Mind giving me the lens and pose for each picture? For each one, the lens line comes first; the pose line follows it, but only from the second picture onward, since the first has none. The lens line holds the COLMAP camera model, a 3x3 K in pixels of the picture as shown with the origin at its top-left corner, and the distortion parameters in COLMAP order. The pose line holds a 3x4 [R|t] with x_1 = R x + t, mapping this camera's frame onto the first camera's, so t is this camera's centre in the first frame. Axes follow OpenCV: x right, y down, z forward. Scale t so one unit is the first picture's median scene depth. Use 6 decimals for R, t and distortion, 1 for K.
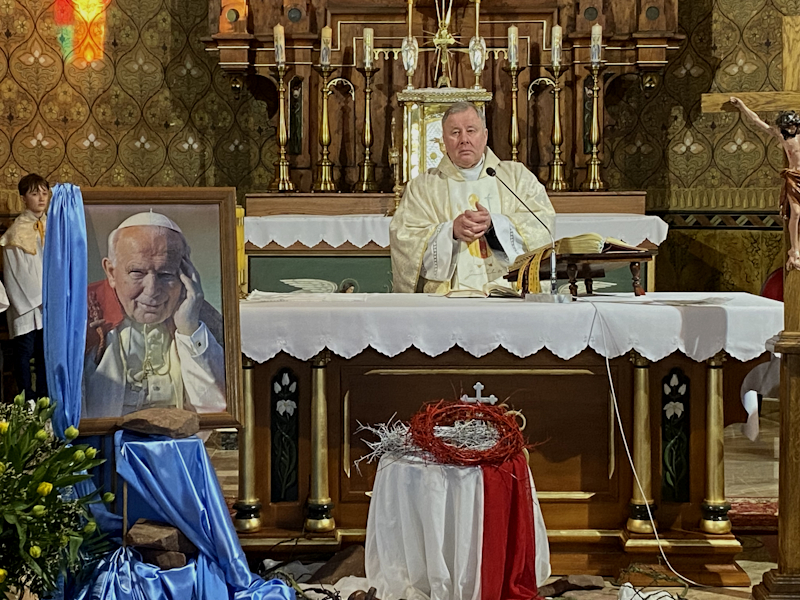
lens RADIAL K [[1643.7, 0, 384.9], [0, 1643.7, 271.5], [0, 0, 1]] dist [0.135382, 0.000000]
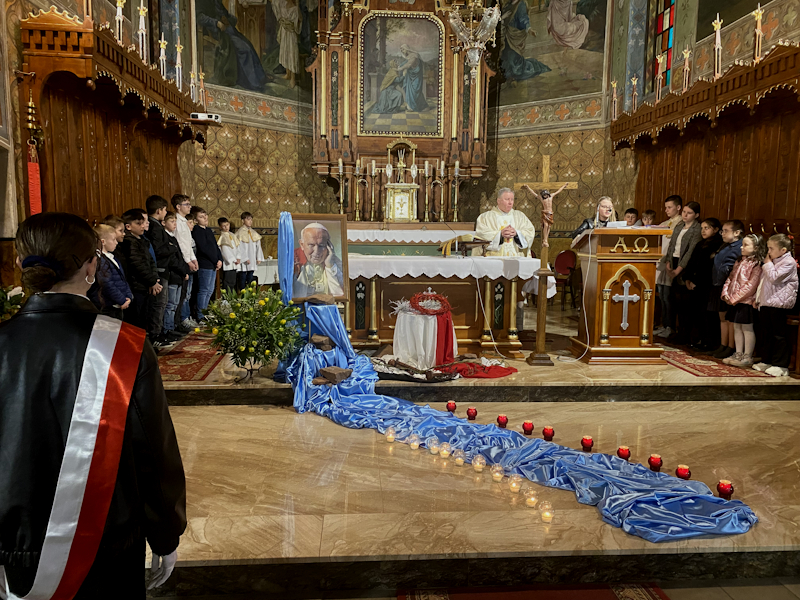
lens RADIAL K [[608.4, 0, 398.7], [0, 608.4, 295.0], [0, 0, 1]] dist [0.051911, -0.049026]
pose [[0.997535, 0.005021, 0.069985, -0.069706], [-0.009472, 0.997943, 0.063410, 0.016663], [-0.069522, -0.063917, 0.995531, -0.020439]]
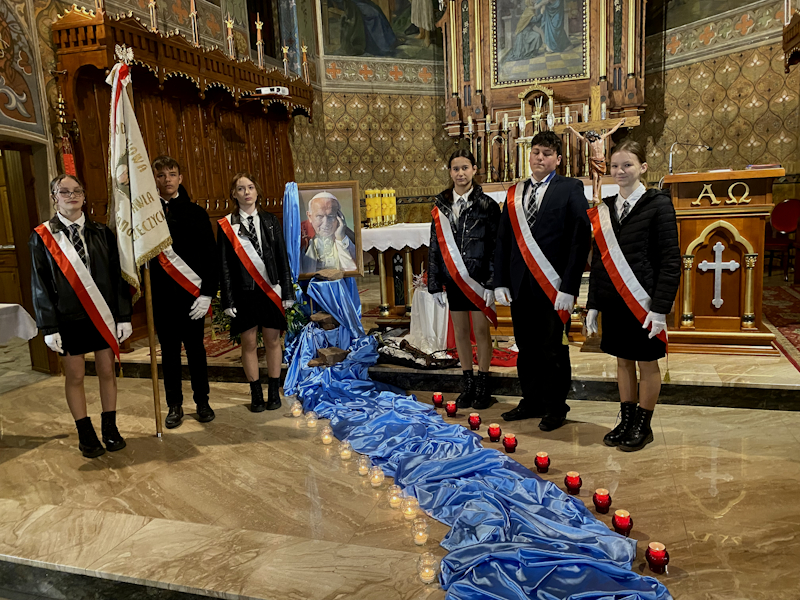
lens RADIAL K [[608.4, 0, 410.3], [0, 608.4, 290.6], [0, 0, 1]] dist [0.051911, -0.049026]
pose [[0.950822, -0.001651, -0.309735, 0.253176], [0.037368, 0.993293, 0.109416, 0.015428], [0.307477, -0.115609, 0.944507, 0.125435]]
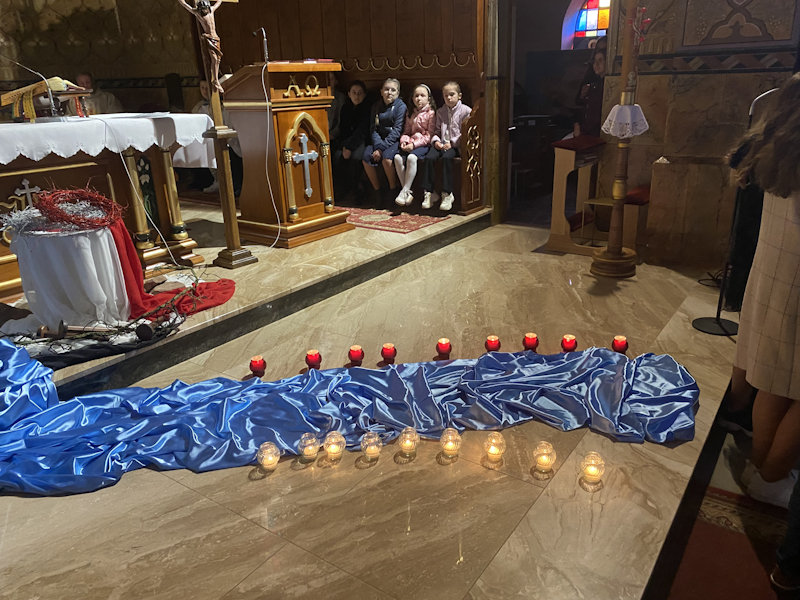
lens RADIAL K [[608.4, 0, 403.0], [0, 608.4, 294.0], [0, 0, 1]] dist [0.051911, -0.049026]
pose [[0.568676, -0.287190, 0.770798, -0.225975], [0.063976, 0.949674, 0.306636, 0.015552], [-0.820070, -0.125064, 0.558430, 0.388741]]
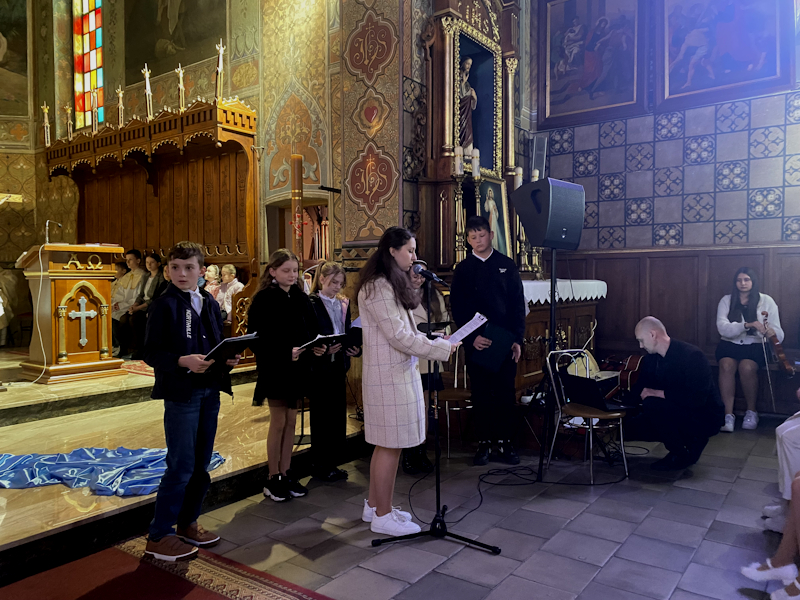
lens RADIAL K [[608.4, 0, 399.2], [0, 608.4, 296.5], [0, 0, 1]] dist [0.051911, -0.049026]
pose [[0.590423, -0.020784, 0.806826, -0.142885], [0.035987, 0.999352, -0.000591, 0.073000], [-0.806291, 0.029384, 0.590789, -0.076490]]
